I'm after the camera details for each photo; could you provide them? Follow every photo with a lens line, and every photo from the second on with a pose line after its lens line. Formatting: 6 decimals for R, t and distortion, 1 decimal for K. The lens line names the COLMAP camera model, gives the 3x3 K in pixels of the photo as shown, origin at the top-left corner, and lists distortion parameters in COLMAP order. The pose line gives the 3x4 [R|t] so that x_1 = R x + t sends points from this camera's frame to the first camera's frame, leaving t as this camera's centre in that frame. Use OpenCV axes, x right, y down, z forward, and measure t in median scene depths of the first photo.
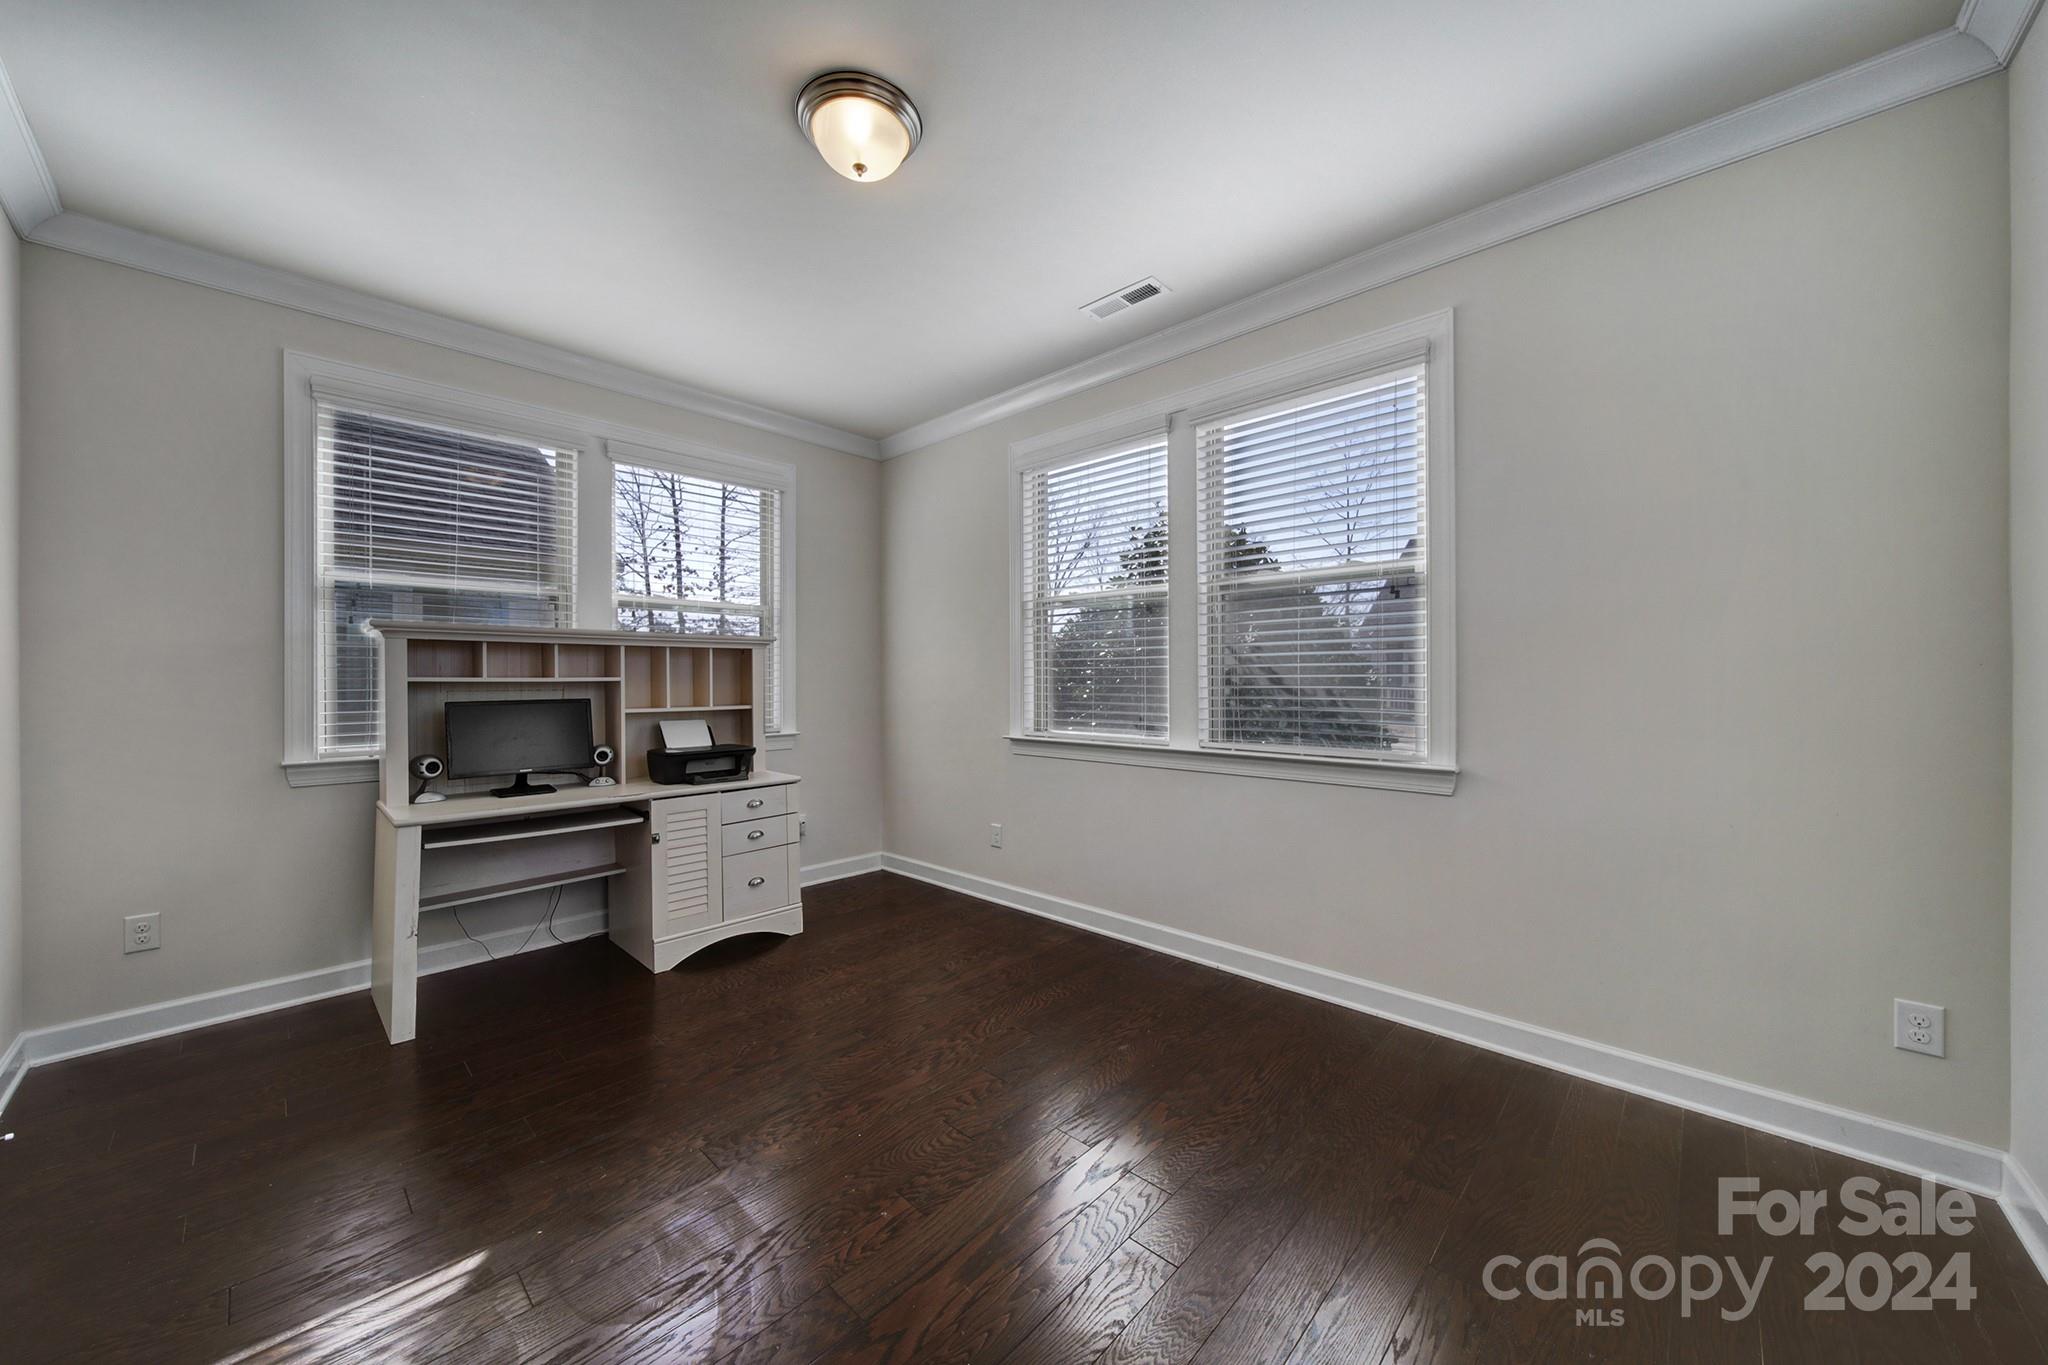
lens RADIAL K [[727.2, 0, 1025.1], [0, 727.2, 675.3], [0, 0, 1]] dist [0.001123, -0.000723]
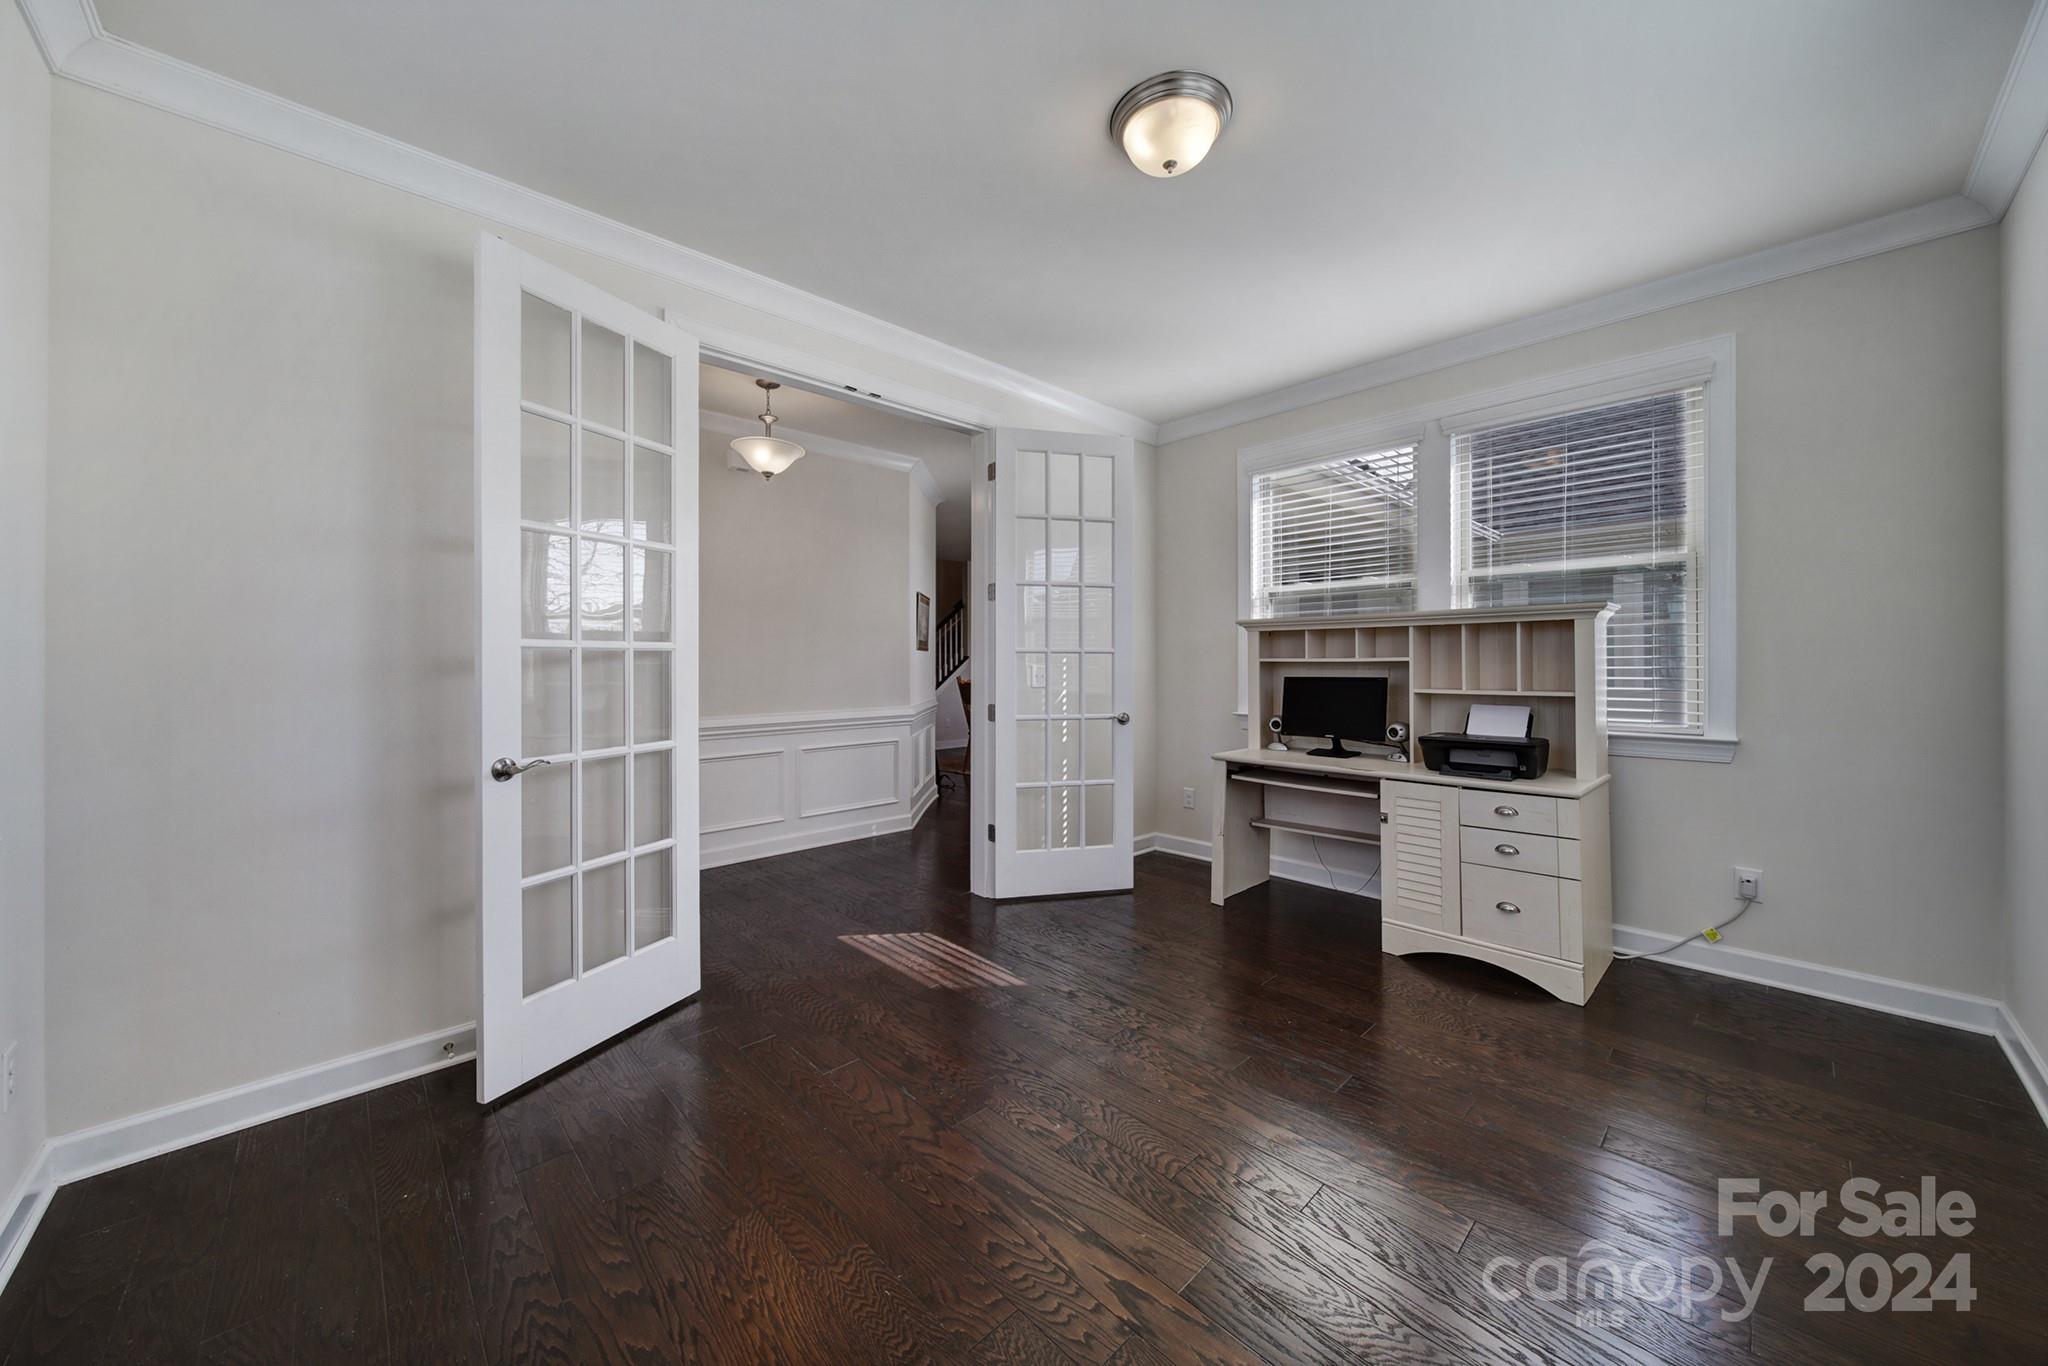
lens RADIAL K [[727.2, 0, 1013.8], [0, 727.2, 652.9], [0, 0, 1]] dist [0.001123, -0.000723]
pose [[-0.064303, -0.010666, -0.997873, 0.516995], [0.011656, 0.999867, -0.011438, 0.001830], [0.997862, -0.012367, -0.064170, 0.541175]]
